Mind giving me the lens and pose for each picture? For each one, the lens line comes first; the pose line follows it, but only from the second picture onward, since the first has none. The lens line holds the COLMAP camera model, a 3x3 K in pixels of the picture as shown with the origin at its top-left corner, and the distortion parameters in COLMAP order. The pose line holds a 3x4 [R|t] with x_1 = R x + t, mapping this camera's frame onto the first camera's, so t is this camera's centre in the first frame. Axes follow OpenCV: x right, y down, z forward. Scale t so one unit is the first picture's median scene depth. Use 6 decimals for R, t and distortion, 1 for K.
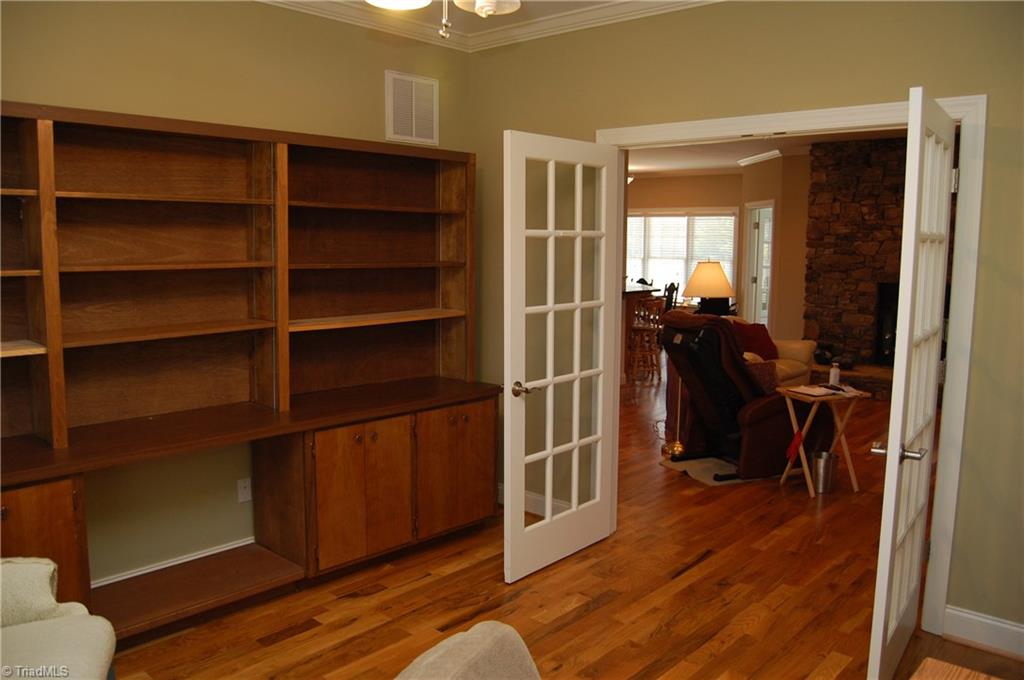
lens RADIAL K [[797.1, 0, 514.3], [0, 797.1, 343.6], [0, 0, 1]] dist [-0.095461, 0.038361]
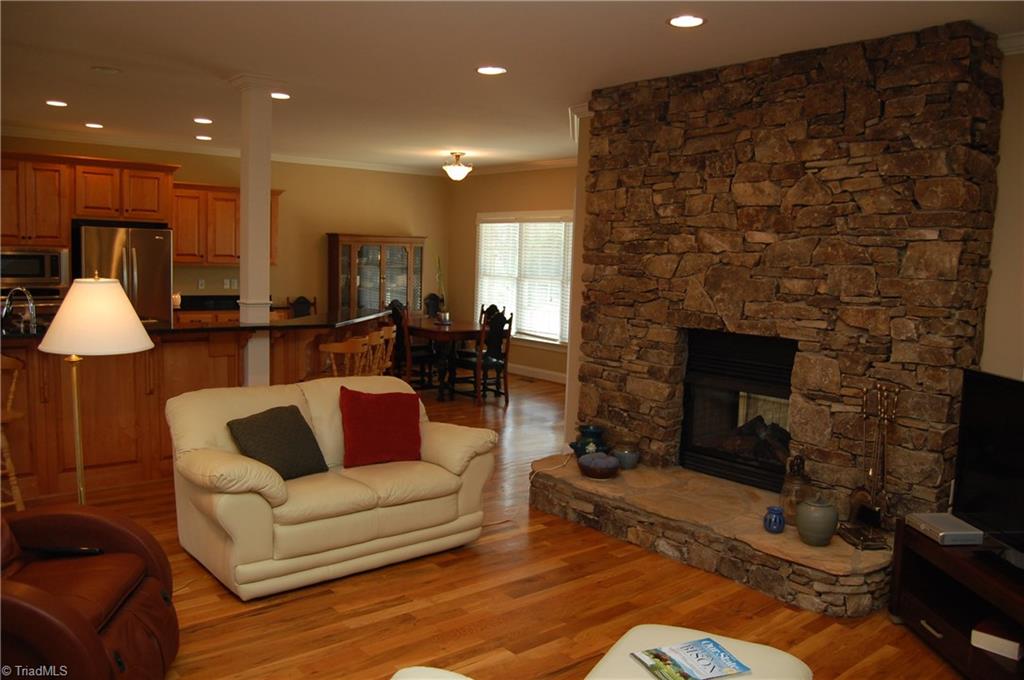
lens RADIAL K [[797.1, 0, 514.3], [0, 797.1, 343.6], [0, 0, 1]] dist [-0.095461, 0.038361]
pose [[0.990378, 0.042509, -0.131700, 0.412985], [-0.045420, 0.998784, -0.019182, -0.047890], [0.130724, 0.024979, 0.991104, 0.400554]]
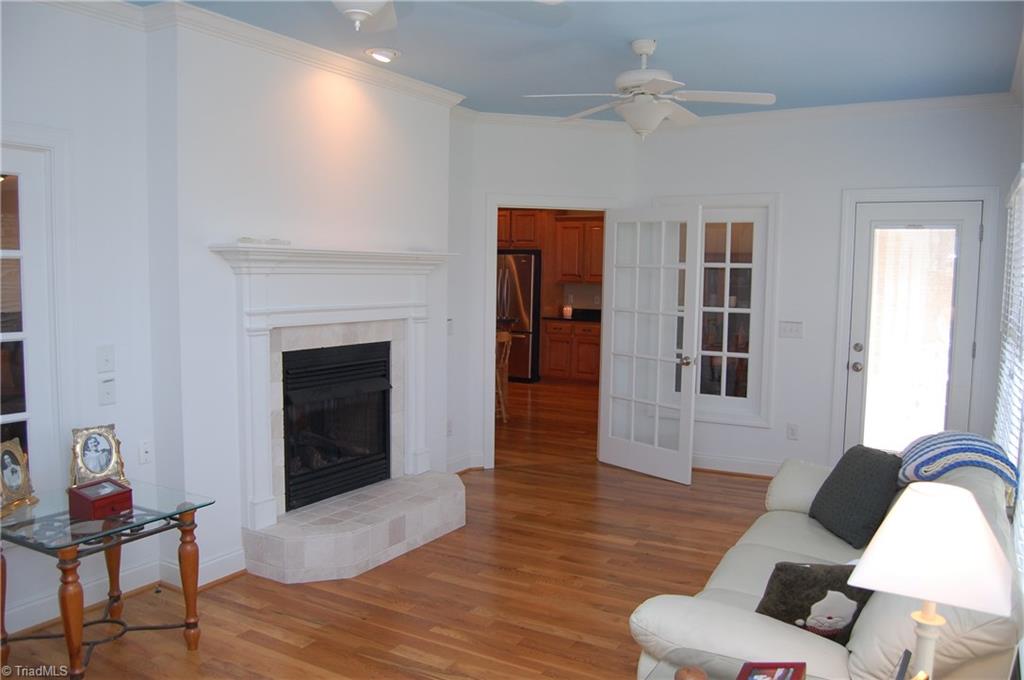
lens RADIAL K [[808.0, 0, 512.2], [0, 808.0, 343.5], [0, 0, 1]] dist [-0.085771, 0.034530]
pose [[0.206304, 0.084799, -0.974807, 1.076656], [-0.136955, 0.988933, 0.057043, -0.115792], [0.968856, 0.121736, 0.215634, 0.996231]]
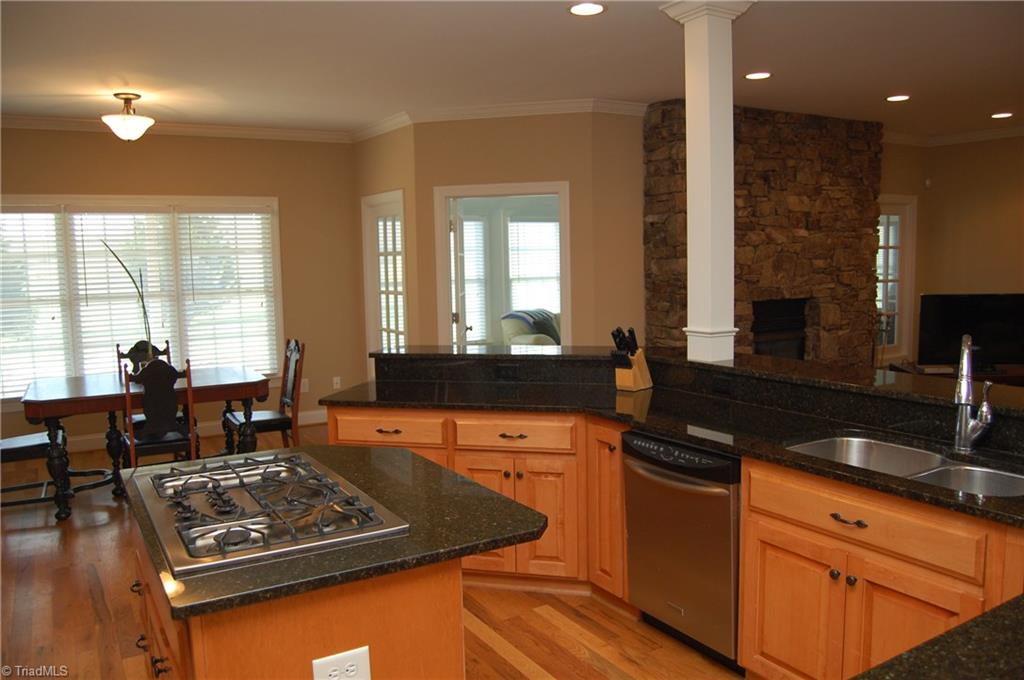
lens RADIAL K [[797.1, 0, 514.3], [0, 797.1, 343.6], [0, 0, 1]] dist [-0.095461, 0.038361]
pose [[0.297839, -0.112462, 0.947968, -0.310436], [0.141950, 0.987214, 0.072520, -0.121326], [-0.944003, 0.112965, 0.309995, 0.956398]]
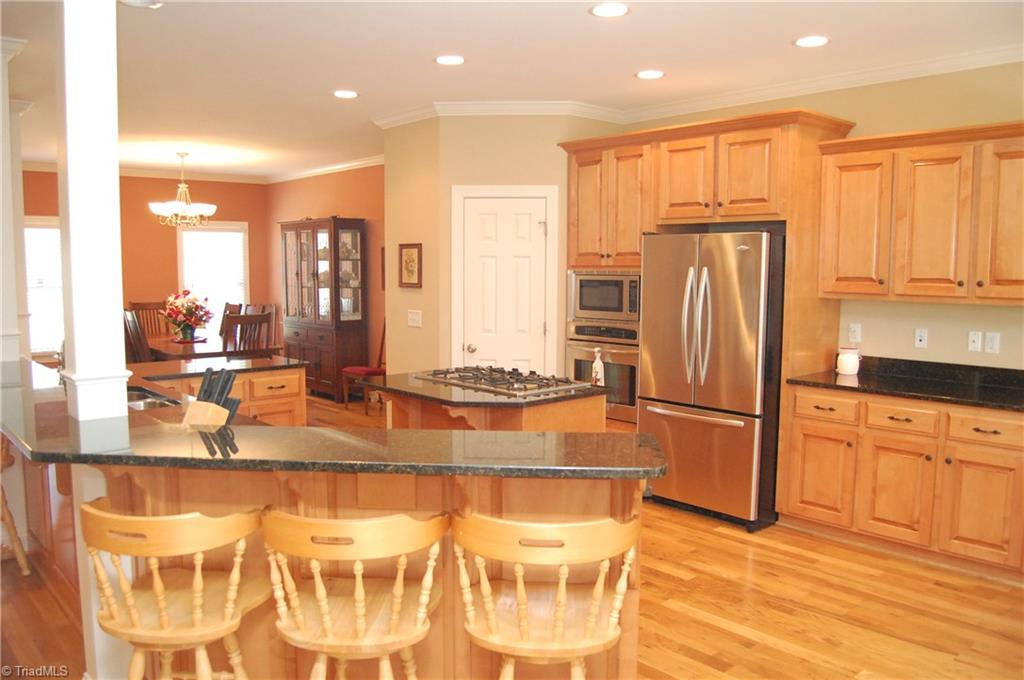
lens RADIAL K [[808.0, 0, 512.2], [0, 808.0, 343.5], [0, 0, 1]] dist [-0.085771, 0.034530]
pose [[-0.103940, 0.091032, -0.990409, 0.405755], [-0.126182, 0.986549, 0.103920, -0.146215], [0.986547, 0.135773, -0.091056, 1.171929]]
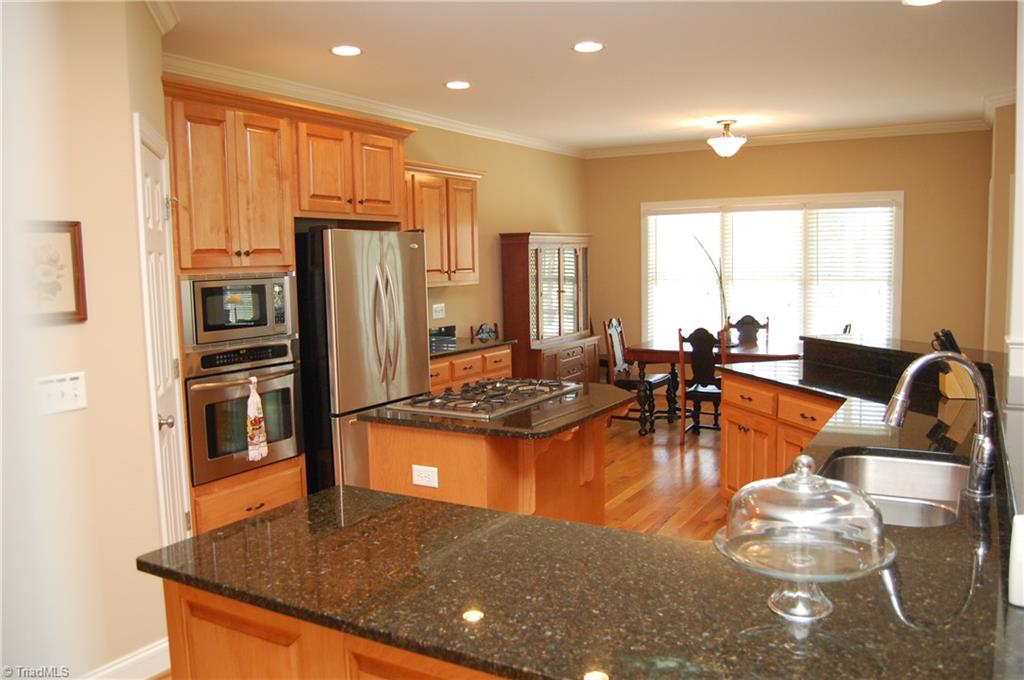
lens RADIAL K [[797.1, 0, 514.3], [0, 797.1, 343.6], [0, 0, 1]] dist [-0.095461, 0.038361]
pose [[0.977446, -0.046566, 0.205990, -0.184308], [0.051384, 0.998515, -0.018098, -0.087701], [-0.204841, 0.028275, 0.978387, 0.690746]]
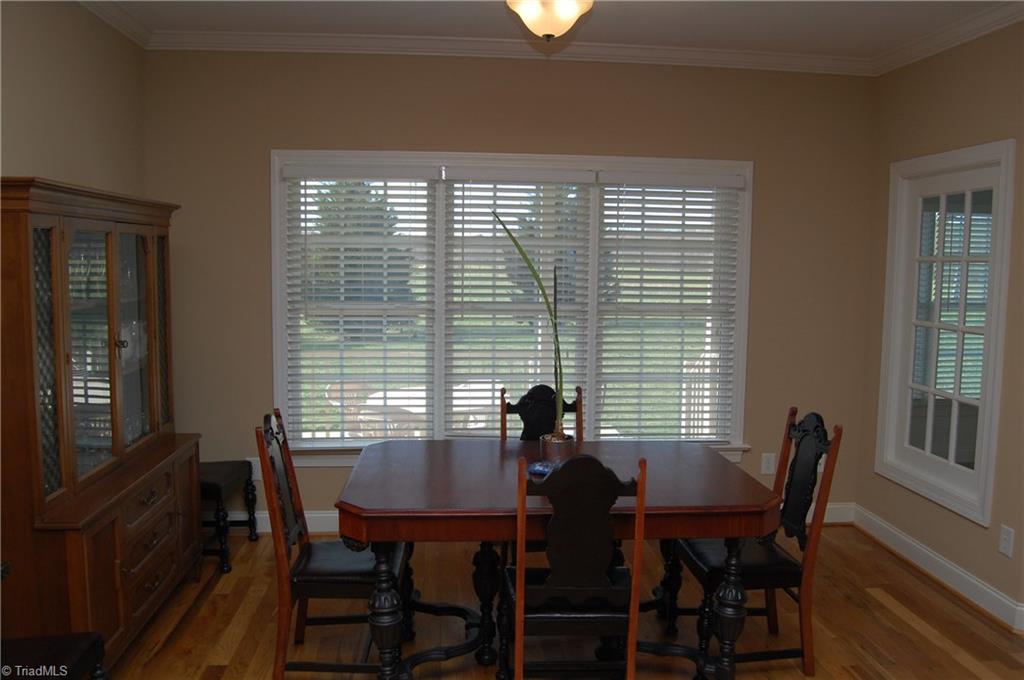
lens RADIAL K [[797.1, 0, 514.3], [0, 797.1, 343.6], [0, 0, 1]] dist [-0.095461, 0.038361]
pose [[0.678565, -0.070038, 0.731194, -0.074850], [0.085265, 0.996225, 0.016295, -0.151034], [-0.729575, 0.051288, 0.681975, 1.197571]]
